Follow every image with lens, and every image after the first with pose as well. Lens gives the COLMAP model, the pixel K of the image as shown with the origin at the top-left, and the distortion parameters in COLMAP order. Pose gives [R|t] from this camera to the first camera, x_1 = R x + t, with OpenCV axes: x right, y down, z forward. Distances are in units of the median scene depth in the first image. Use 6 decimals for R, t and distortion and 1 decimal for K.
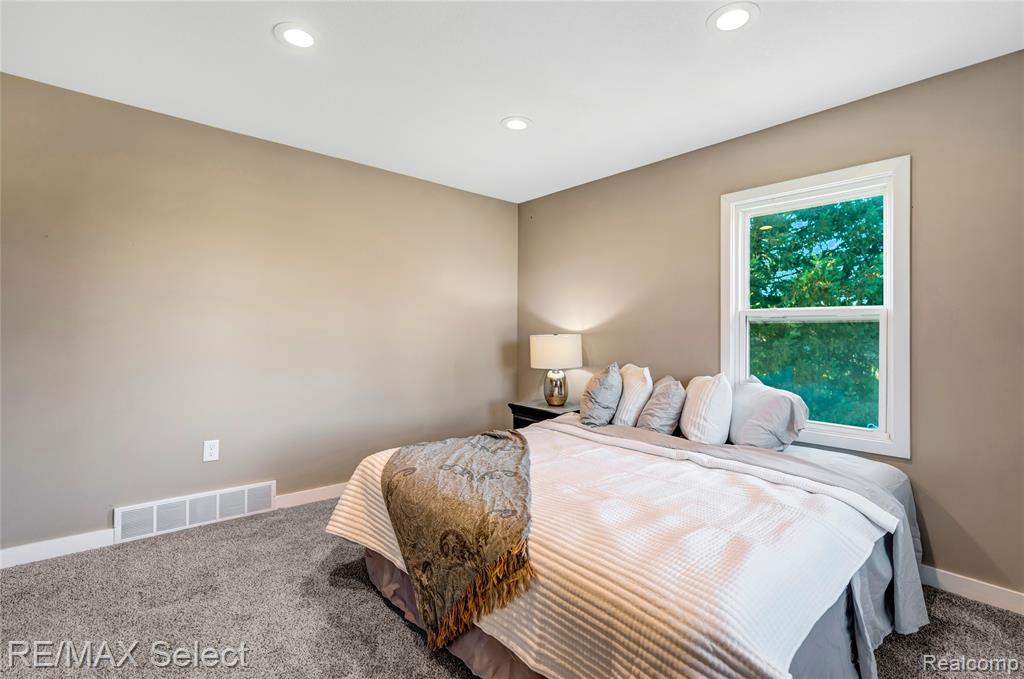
lens RADIAL K [[466.4, 0, 519.2], [0, 466.4, 336.4], [0, 0, 1]] dist [-0.000307, 0.000261]
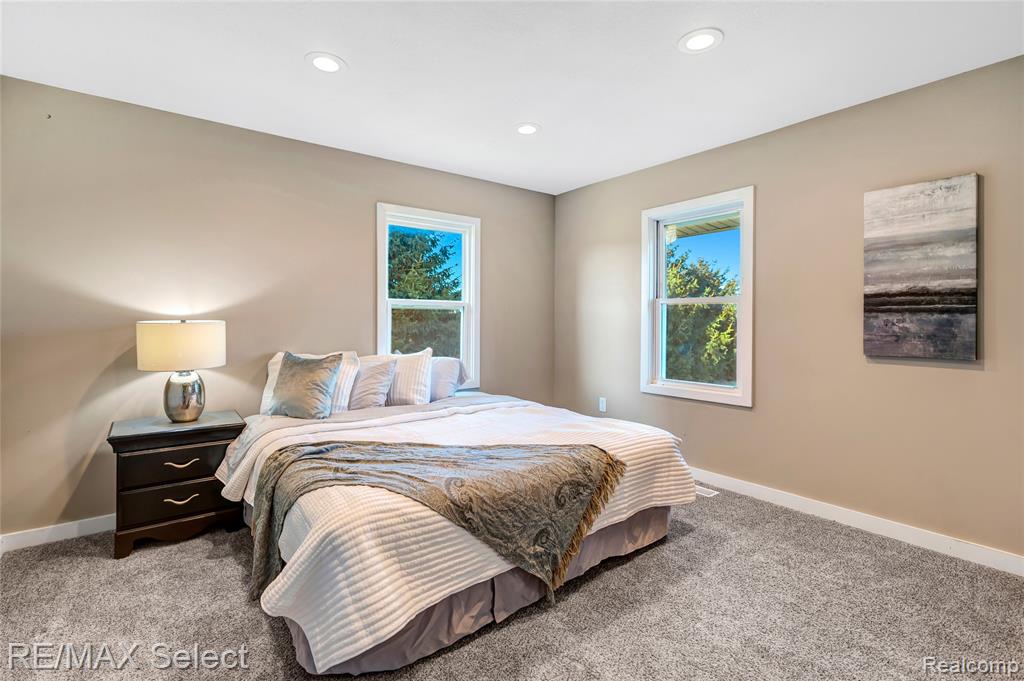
lens RADIAL K [[466.4, 0, 520.0], [0, 466.4, 333.4], [0, 0, 1]] dist [-0.000307, 0.000261]
pose [[0.056908, -0.033522, 0.997816, -0.972057], [0.003671, 0.999436, 0.033367, -0.008480], [-0.998373, 0.001764, 0.056999, 0.756131]]
